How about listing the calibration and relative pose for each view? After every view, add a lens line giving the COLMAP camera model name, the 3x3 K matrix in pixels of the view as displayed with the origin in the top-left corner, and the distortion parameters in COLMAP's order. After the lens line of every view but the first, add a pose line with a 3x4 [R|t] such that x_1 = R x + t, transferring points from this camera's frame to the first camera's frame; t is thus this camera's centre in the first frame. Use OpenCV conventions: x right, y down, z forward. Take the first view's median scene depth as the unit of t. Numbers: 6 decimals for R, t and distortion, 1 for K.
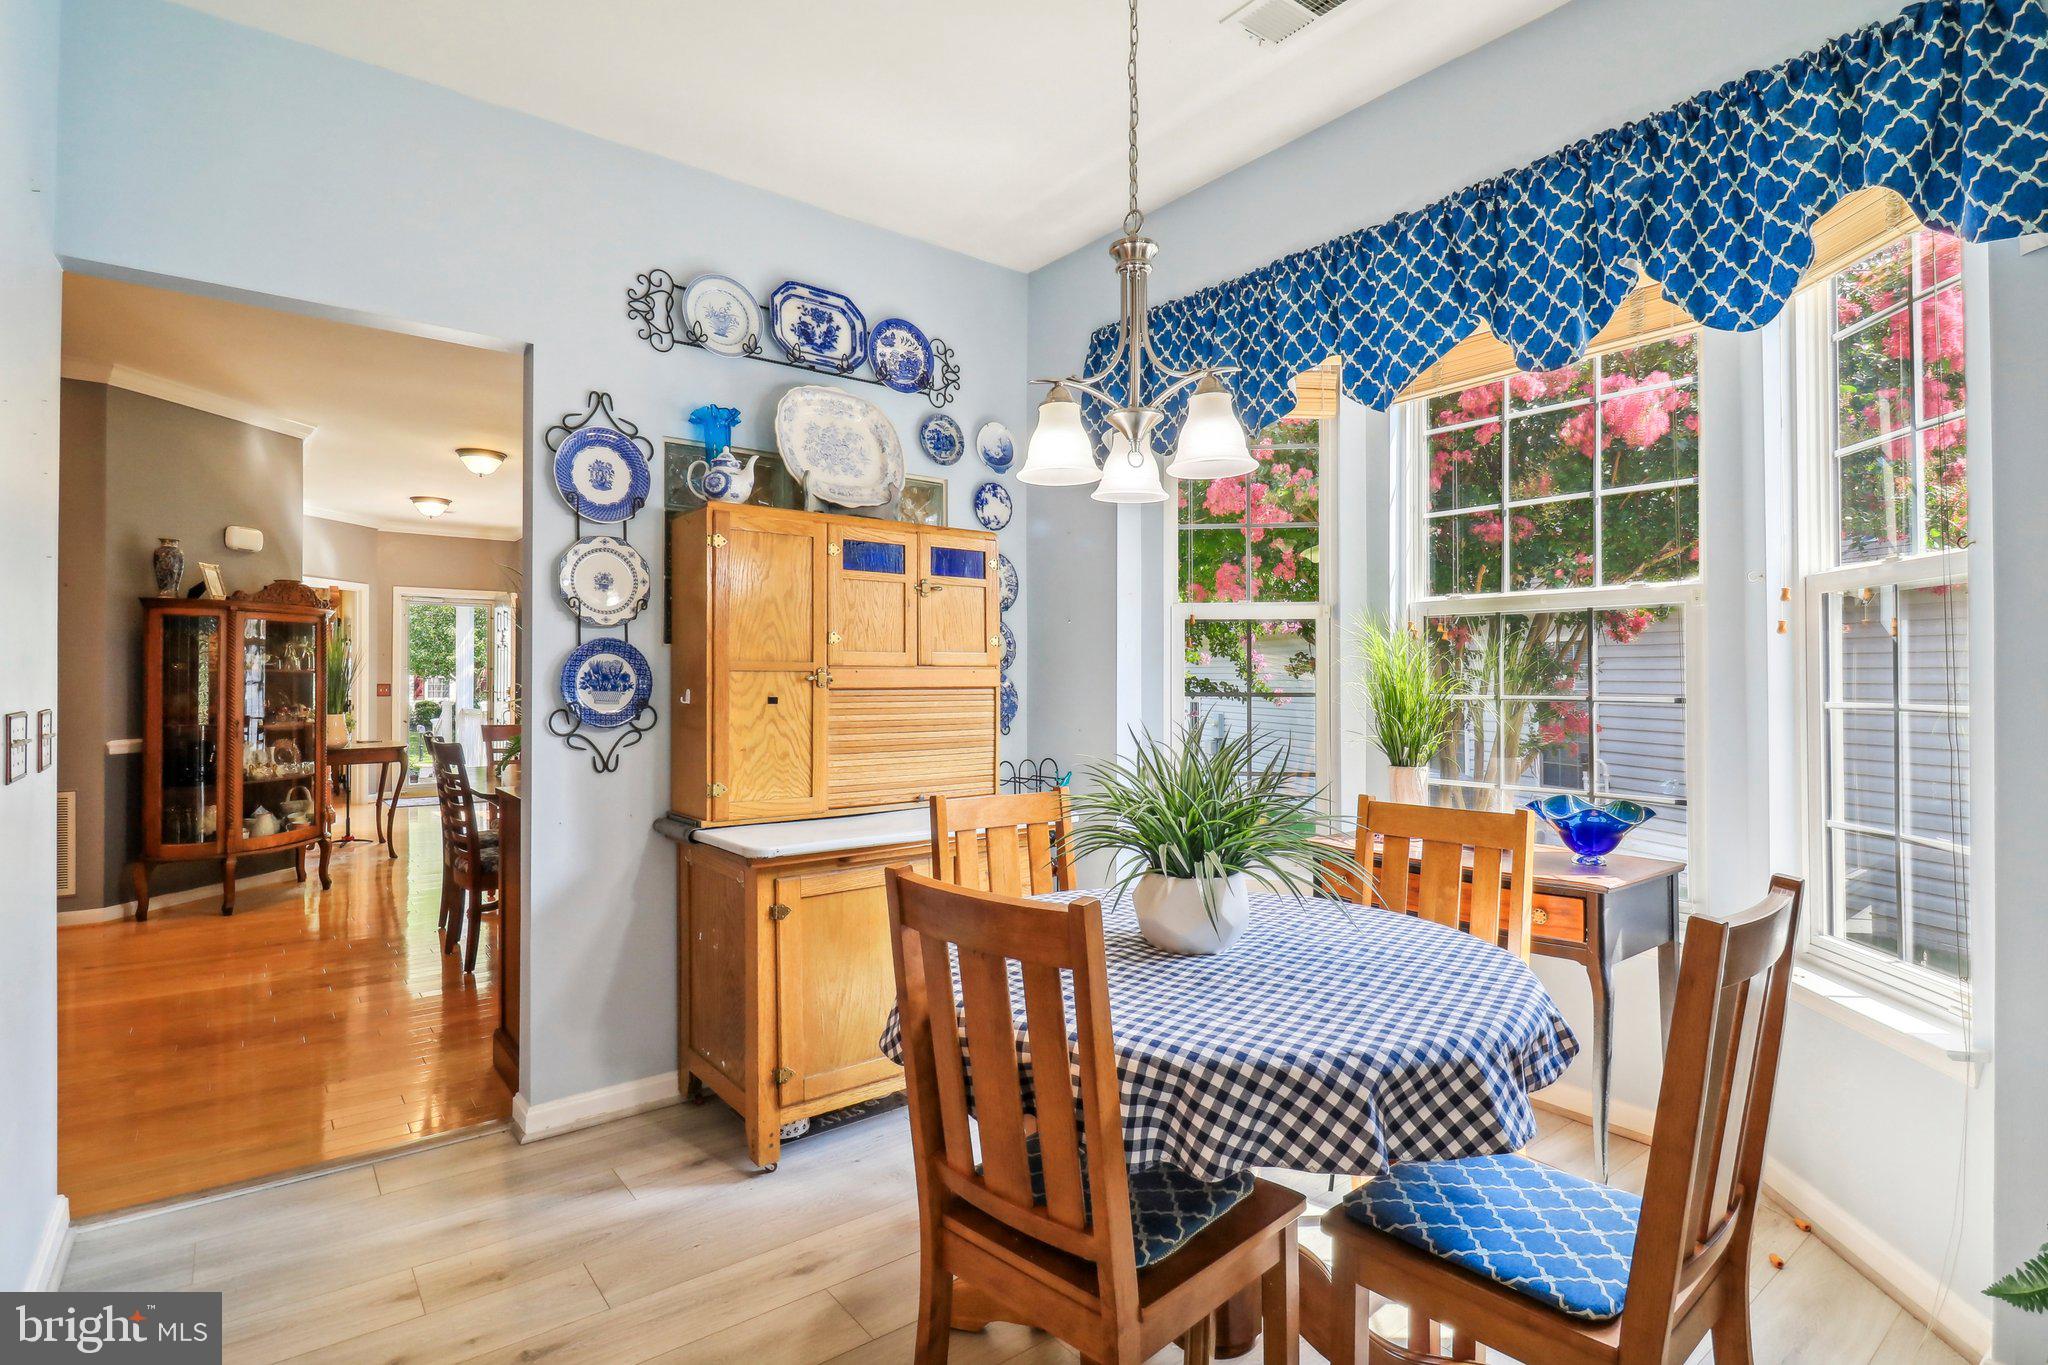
lens RADIAL K [[1010.3, 0, 1017.0], [0, 1010.3, 698.8], [0, 0, 1]] dist [0.038328, -0.019794]
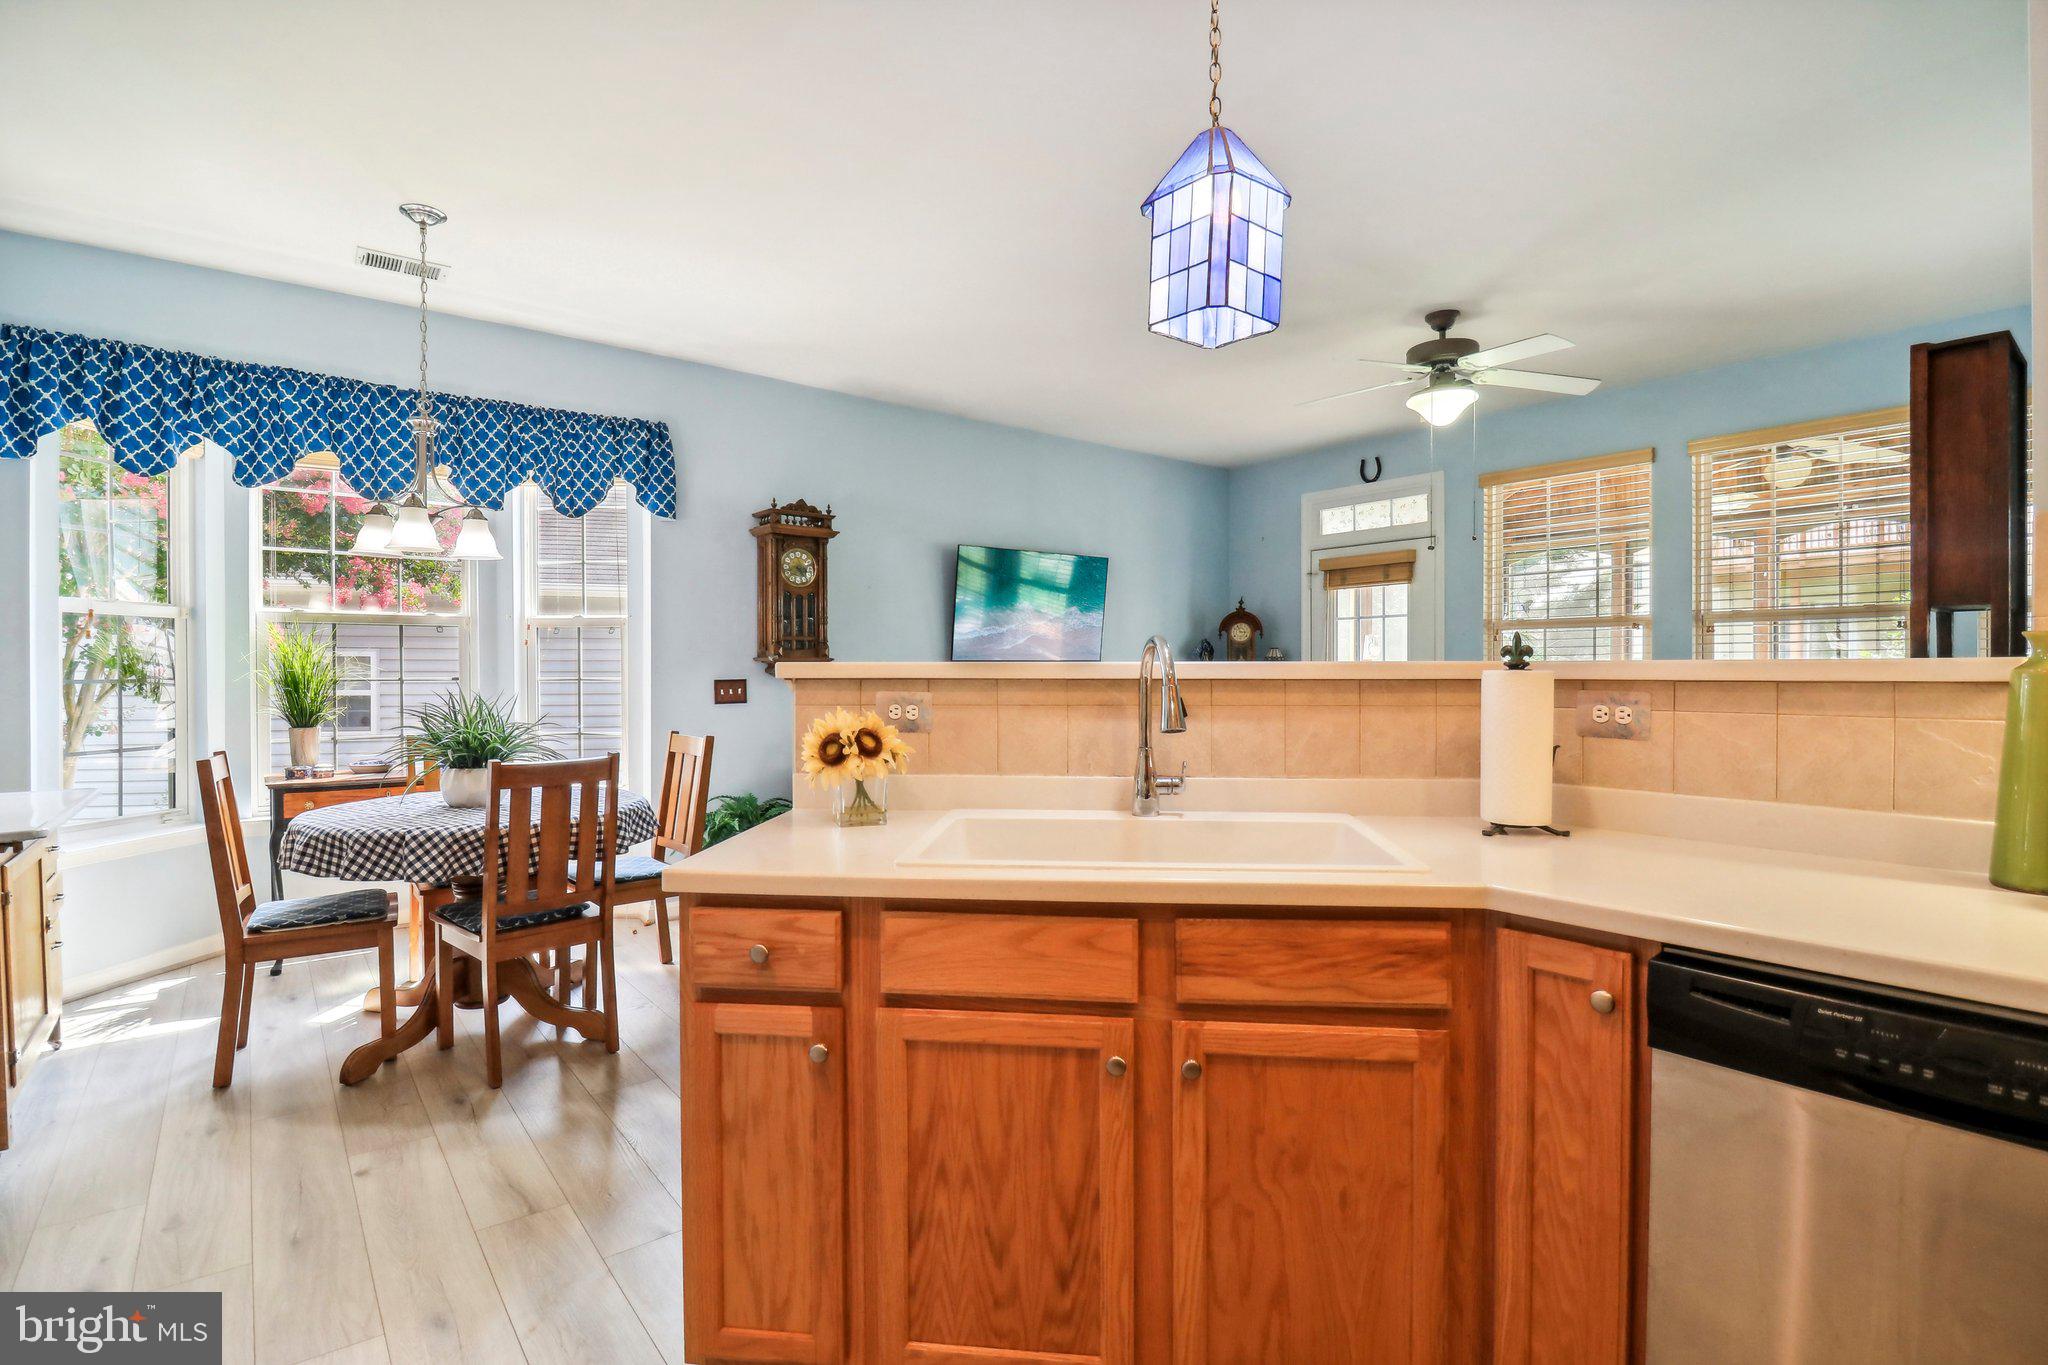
lens RADIAL K [[1015.7, 0, 1014.9], [0, 1015.7, 664.3], [0, 0, 1]] dist [-0.001067, -0.012876]
pose [[0.013581, 0.005678, 0.999892, -1.060440], [0.024232, 0.999688, -0.006006, 0.009956], [-0.999614, 0.024310, 0.013439, -0.017534]]
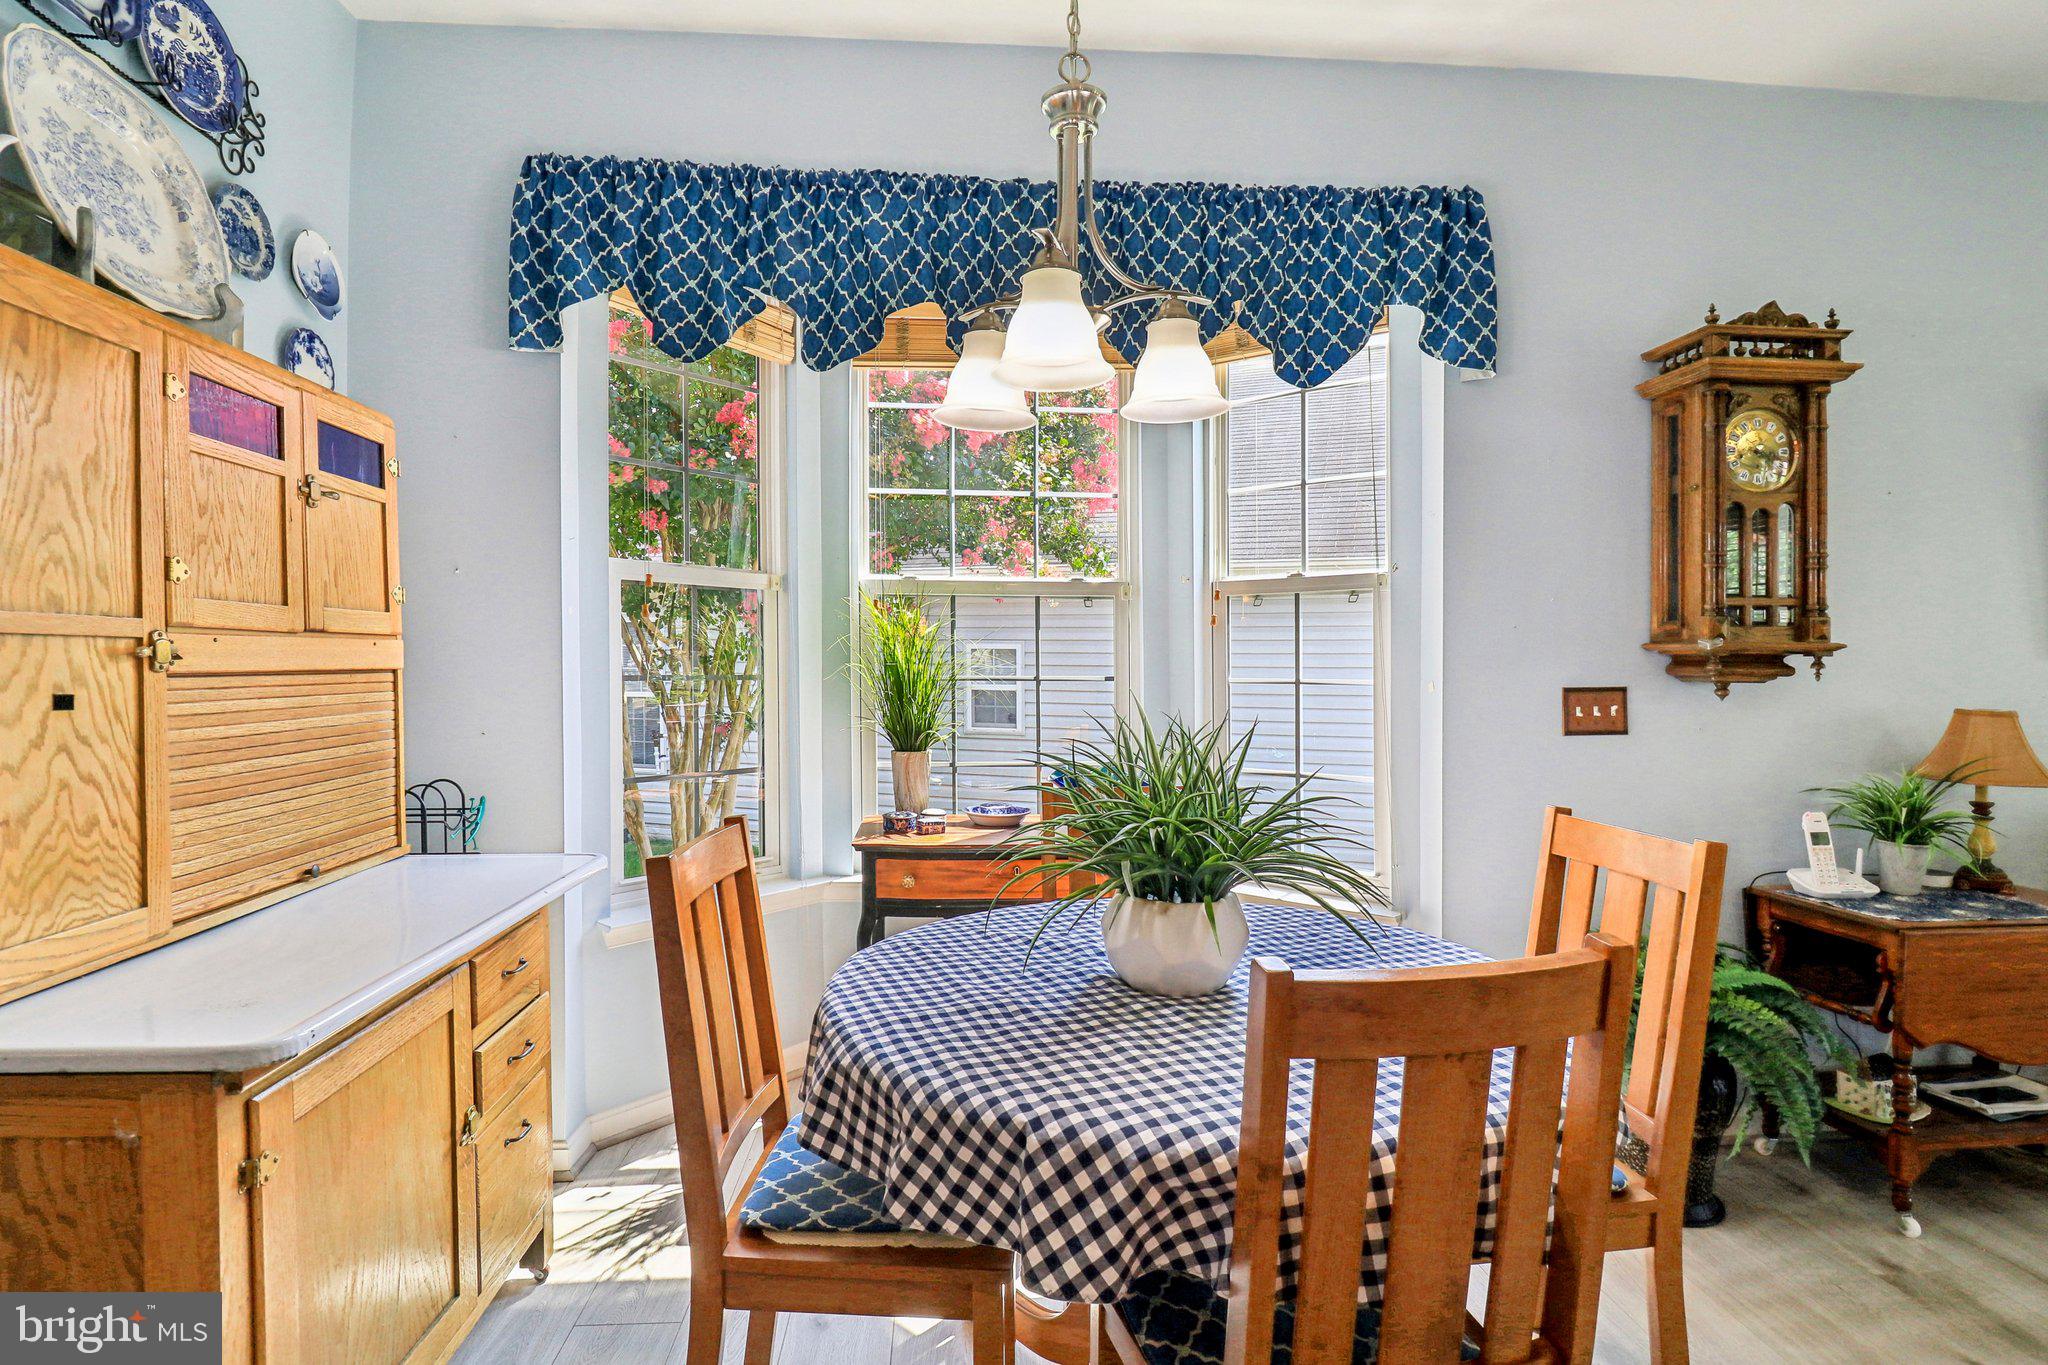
lens RADIAL K [[1015.7, 0, 1014.9], [0, 1015.7, 664.3], [0, 0, 1]] dist [-0.001067, -0.012876]
pose [[0.557633, -0.000856, 0.830087, -0.362261], [0.015269, 0.999841, -0.009226, -0.004440], [-0.829947, 0.017819, 0.557558, 0.405102]]
